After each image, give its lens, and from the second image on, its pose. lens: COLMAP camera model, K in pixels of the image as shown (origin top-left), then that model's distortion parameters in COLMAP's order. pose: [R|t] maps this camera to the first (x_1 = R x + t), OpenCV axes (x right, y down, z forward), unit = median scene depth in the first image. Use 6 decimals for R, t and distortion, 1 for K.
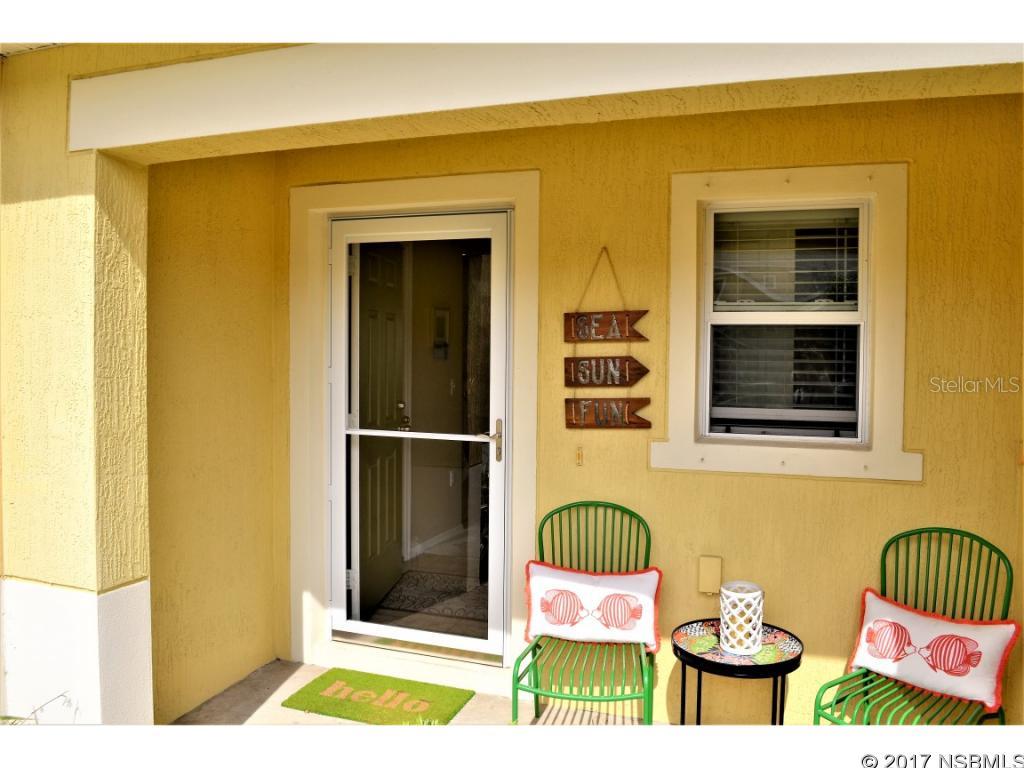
lens RADIAL K [[826.2, 0, 506.0], [0, 826.2, 382.2], [0, 0, 1]] dist [-0.081679, 0.004430]
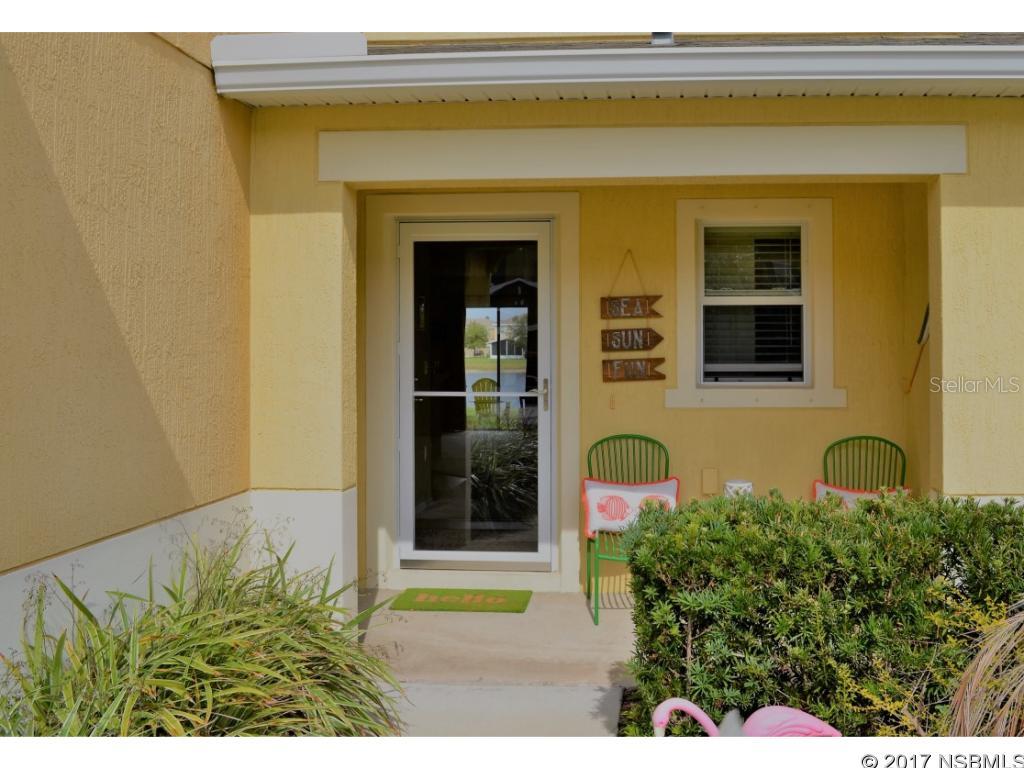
lens RADIAL K [[1080.0, 0, 558.4], [0, 1080.0, 358.1], [0, 0, 1]] dist [-0.083042, 0.006596]
pose [[0.962748, -0.013555, 0.270062, -0.490333], [0.023286, 0.999189, -0.032860, 0.075233], [-0.269397, 0.037925, 0.962282, -0.711638]]
